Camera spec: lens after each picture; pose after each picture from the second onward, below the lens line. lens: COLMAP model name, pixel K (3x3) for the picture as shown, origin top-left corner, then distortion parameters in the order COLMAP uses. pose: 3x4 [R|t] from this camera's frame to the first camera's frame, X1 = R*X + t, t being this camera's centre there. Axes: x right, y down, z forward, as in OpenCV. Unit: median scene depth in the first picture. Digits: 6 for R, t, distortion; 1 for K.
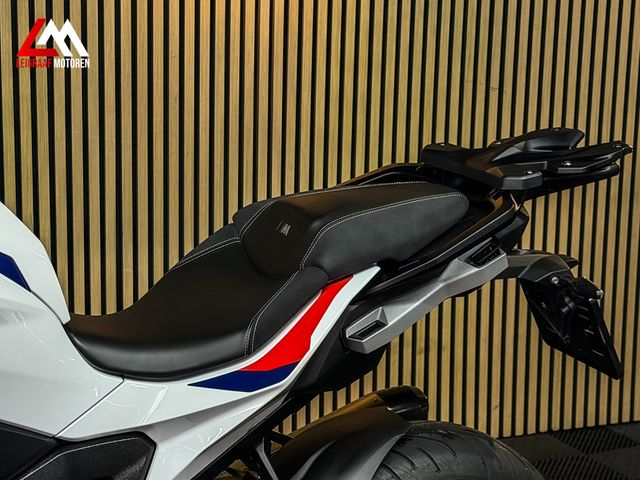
lens RADIAL K [[1452.5, 0, 315.0], [0, 1452.5, 242.4], [0, 0, 1]] dist [0.123466, 0.000000]
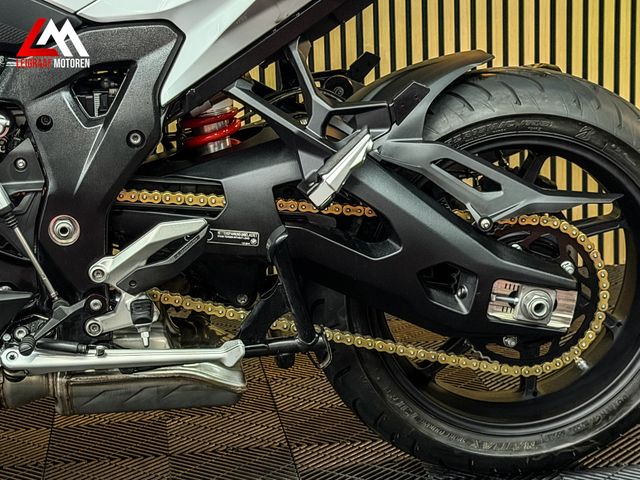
lens RADIAL K [[1452.5, 0, 318.6], [0, 1452.5, 243.1], [0, 0, 1]] dist [0.123466, 0.000000]
pose [[0.941972, 0.012929, -0.335444, 0.308142], [-0.013768, 0.999905, -0.000123, 0.275054], [0.335410, 0.004734, 0.942060, 0.089848]]
